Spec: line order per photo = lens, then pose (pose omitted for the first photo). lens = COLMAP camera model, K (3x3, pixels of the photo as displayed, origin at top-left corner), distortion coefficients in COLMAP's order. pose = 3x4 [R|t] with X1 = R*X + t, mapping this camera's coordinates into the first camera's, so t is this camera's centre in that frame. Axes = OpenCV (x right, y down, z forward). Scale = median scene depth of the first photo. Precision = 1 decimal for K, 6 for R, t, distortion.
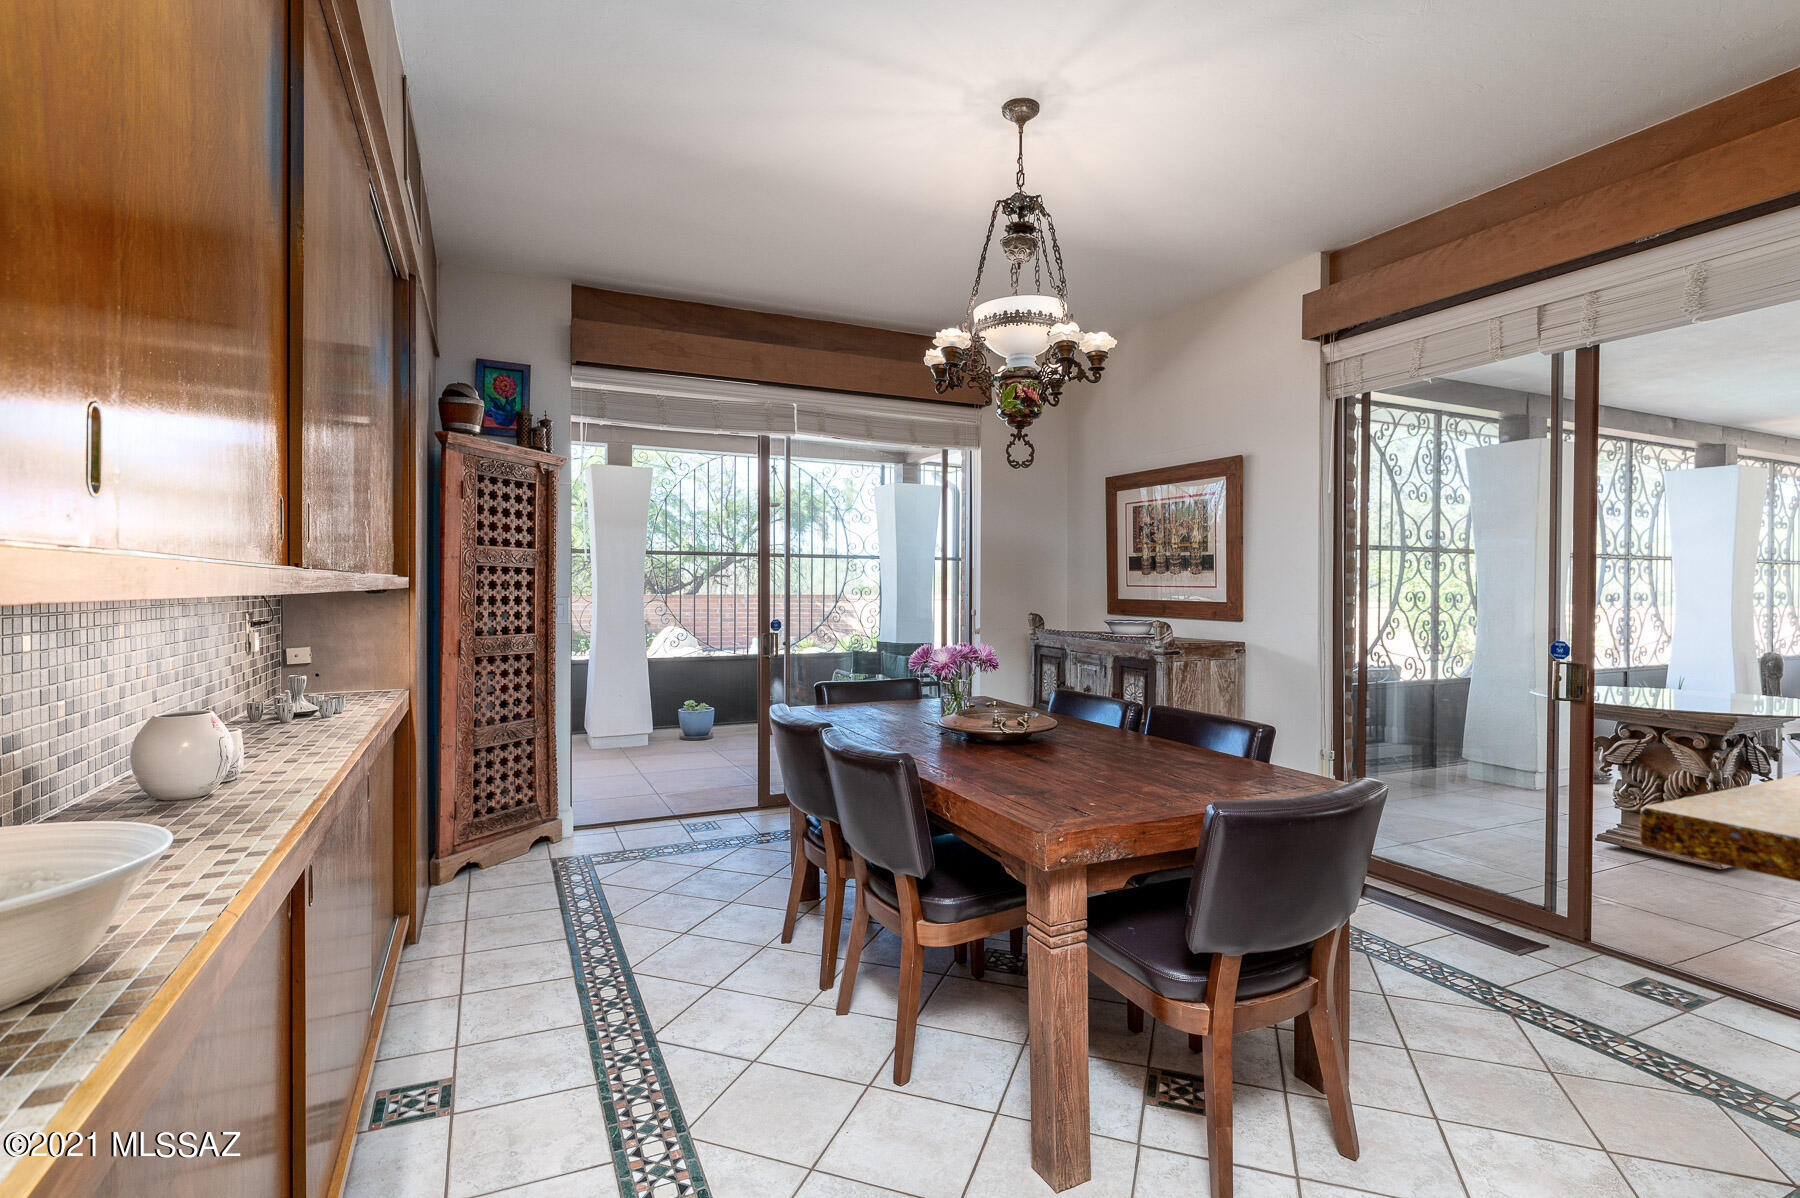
lens RADIAL K [[863.9, 0, 899.9], [0, 863.9, 596.8], [0, 0, 1]] dist [-0.001852, 0.000772]
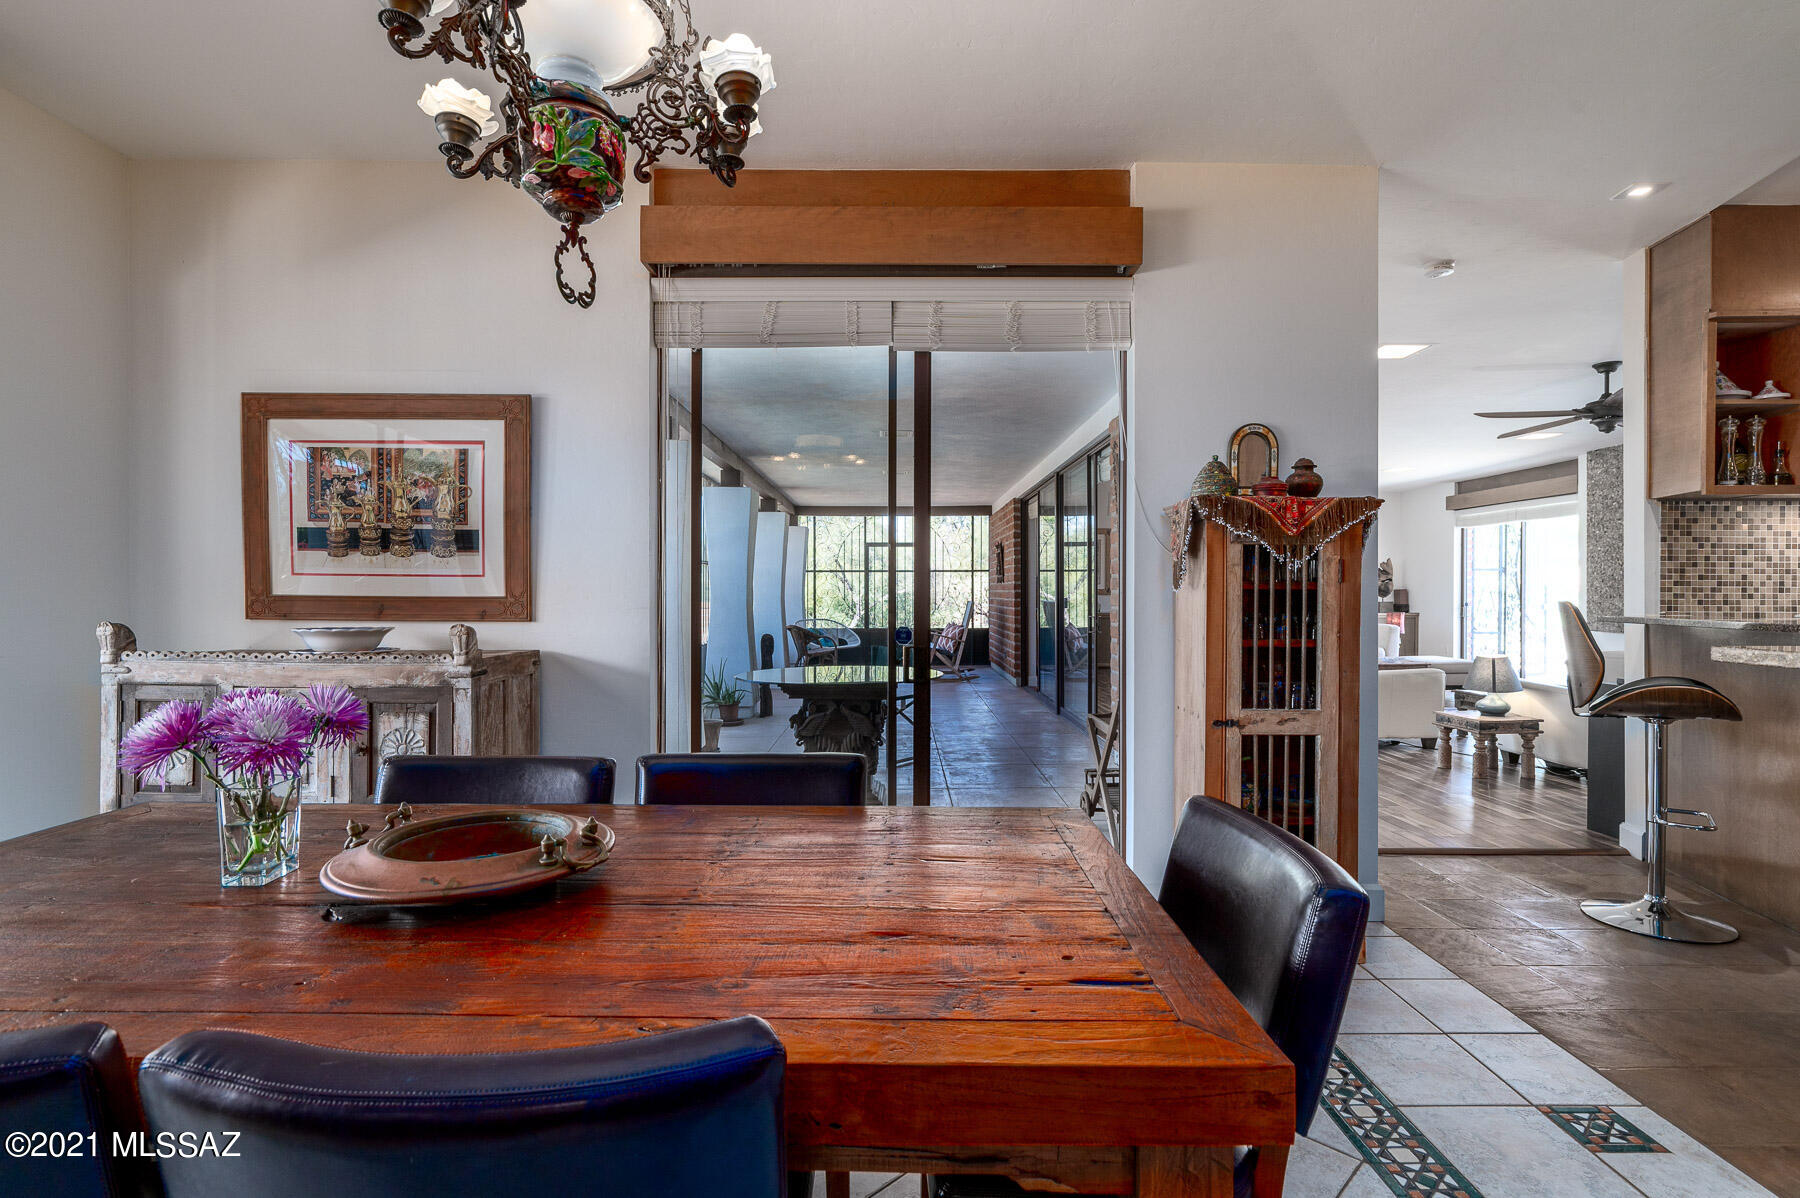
lens RADIAL K [[863.9, 0, 900.3], [0, 863.9, 597.3], [0, 0, 1]] dist [-0.001852, 0.000772]
pose [[0.417613, -0.010225, 0.908567, -0.148185], [0.012696, 0.999905, 0.005417, 0.007812], [-0.908536, 0.009273, 0.417703, 0.433881]]
